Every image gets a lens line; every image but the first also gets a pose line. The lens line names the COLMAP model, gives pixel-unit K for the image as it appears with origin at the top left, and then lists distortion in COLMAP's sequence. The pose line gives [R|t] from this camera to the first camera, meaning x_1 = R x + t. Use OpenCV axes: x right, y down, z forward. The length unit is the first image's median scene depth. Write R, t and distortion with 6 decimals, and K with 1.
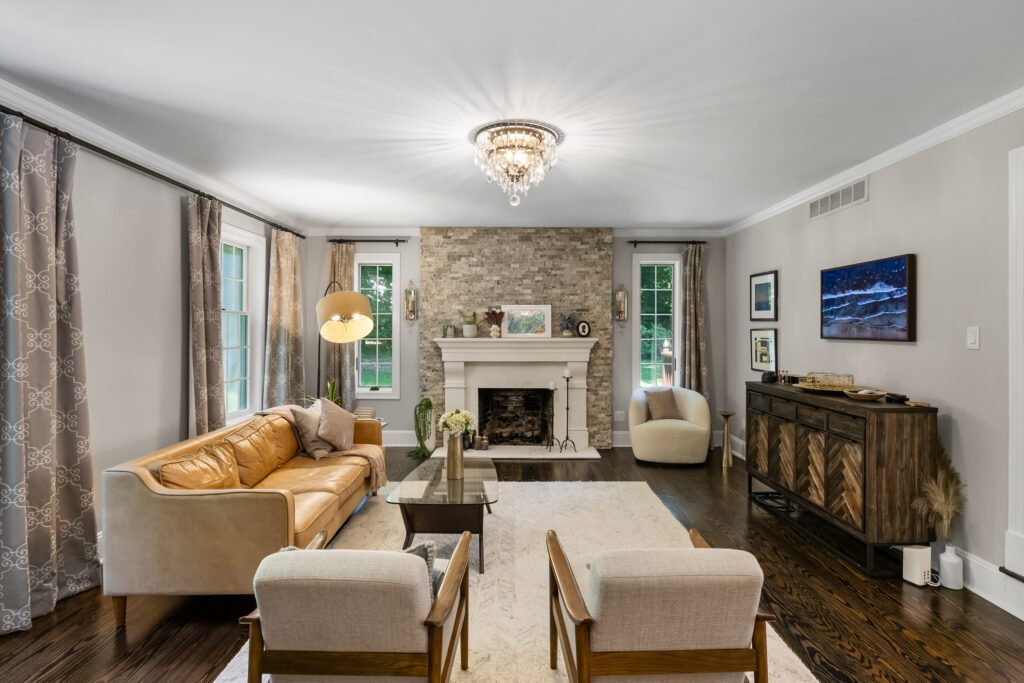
lens RADIAL K [[548.1, 0, 518.8], [0, 548.1, 330.4], [0, 0, 1]] dist [-0.007526, -0.001663]
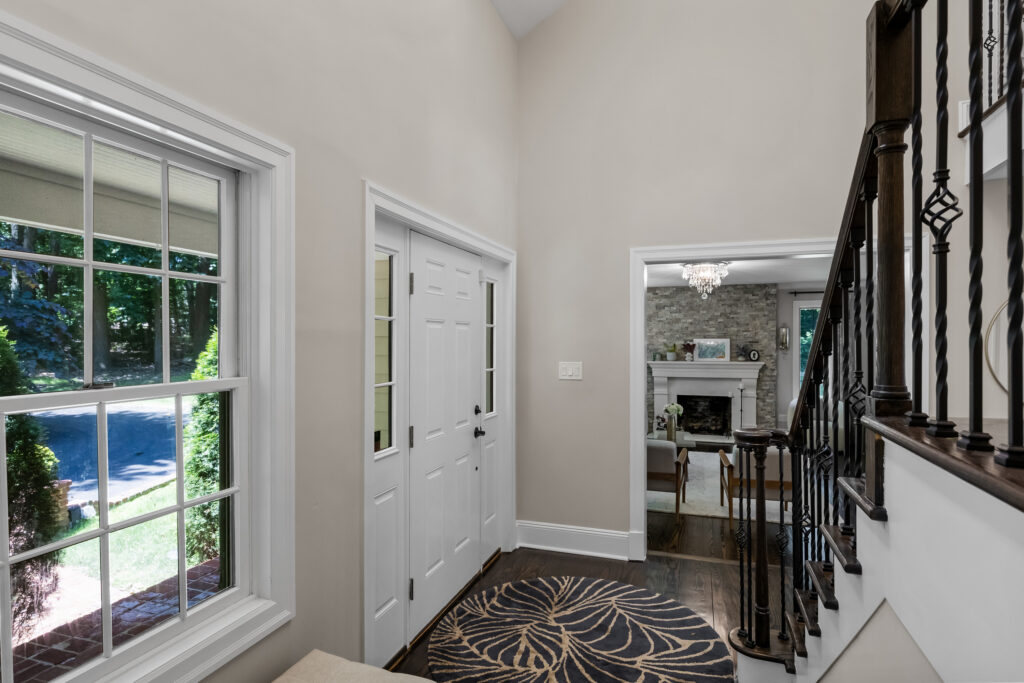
lens RADIAL K [[548.1, 0, 510.6], [0, 548.1, 346.4], [0, 0, 1]] dist [-0.007526, -0.001663]
pose [[0.942603, 0.000014, -0.333915, -0.003472], [0.002895, 0.999962, 0.008213, -0.039539], [0.333902, -0.008708, 0.942567, -0.551794]]
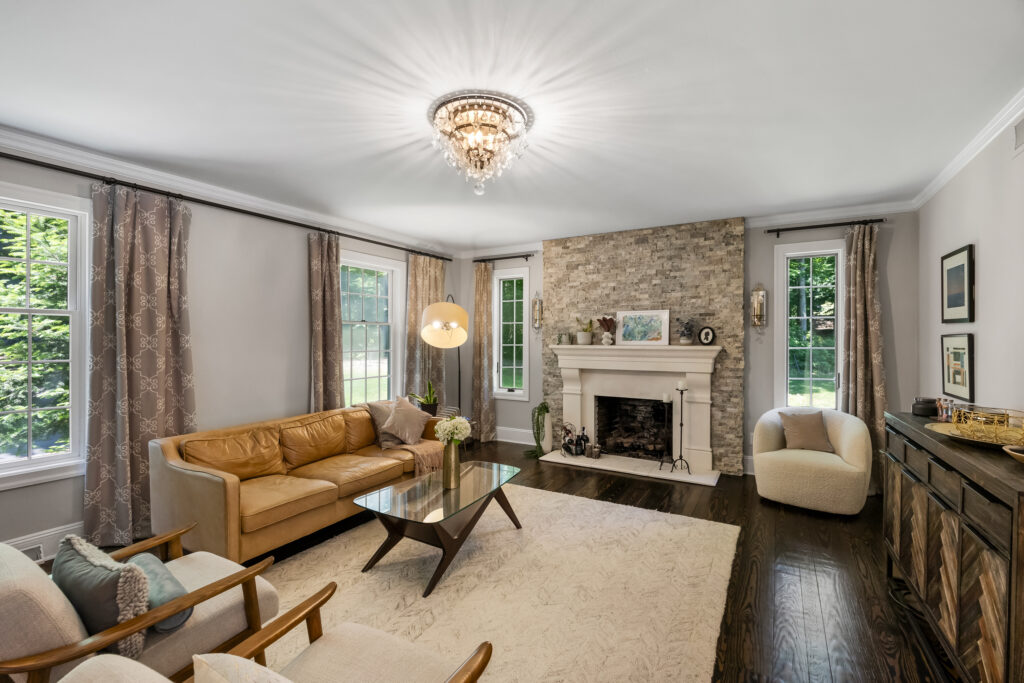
lens RADIAL K [[455.1, 0, 510.9], [0, 455.1, 341.9], [0, 0, 1]] dist [-0.022326, 0.001929]
pose [[0.854580, 0.003479, -0.519307, 0.227589], [-0.001492, 0.999990, 0.004244, 0.004245], [0.519317, -0.002852, 0.854577, 0.213092]]
